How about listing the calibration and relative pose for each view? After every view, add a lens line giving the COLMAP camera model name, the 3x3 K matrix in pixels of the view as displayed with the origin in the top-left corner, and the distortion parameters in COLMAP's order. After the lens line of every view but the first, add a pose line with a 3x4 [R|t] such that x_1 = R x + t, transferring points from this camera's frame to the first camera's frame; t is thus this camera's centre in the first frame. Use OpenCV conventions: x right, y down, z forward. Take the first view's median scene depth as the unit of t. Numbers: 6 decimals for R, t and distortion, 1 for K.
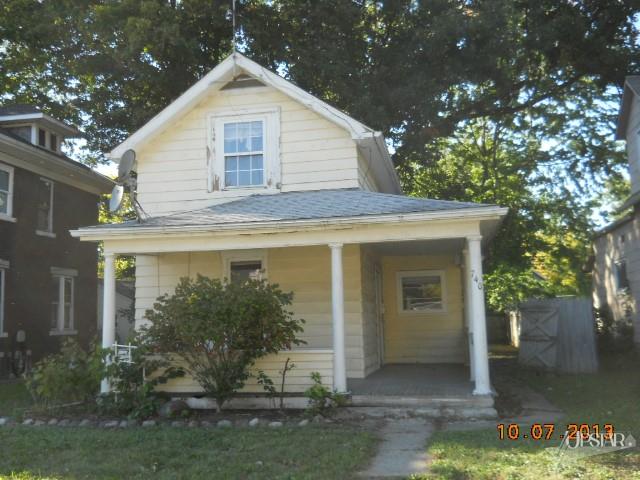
lens RADIAL K [[695.9, 0, 320.1], [0, 695.9, 240.0], [0, 0, 1]] dist [-0.051873, 0.000000]
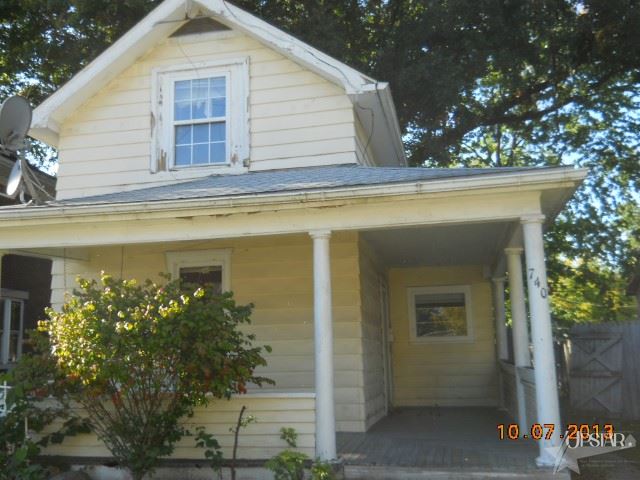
lens RADIAL K [[695.9, 0, 319.1], [0, 695.9, 239.1], [0, 0, 1]] dist [-0.051873, 0.000000]
pose [[0.999951, -0.001565, -0.009741, 0.023112], [0.001081, 0.998770, -0.049567, 0.037477], [0.009806, 0.049554, 0.998723, 0.278404]]
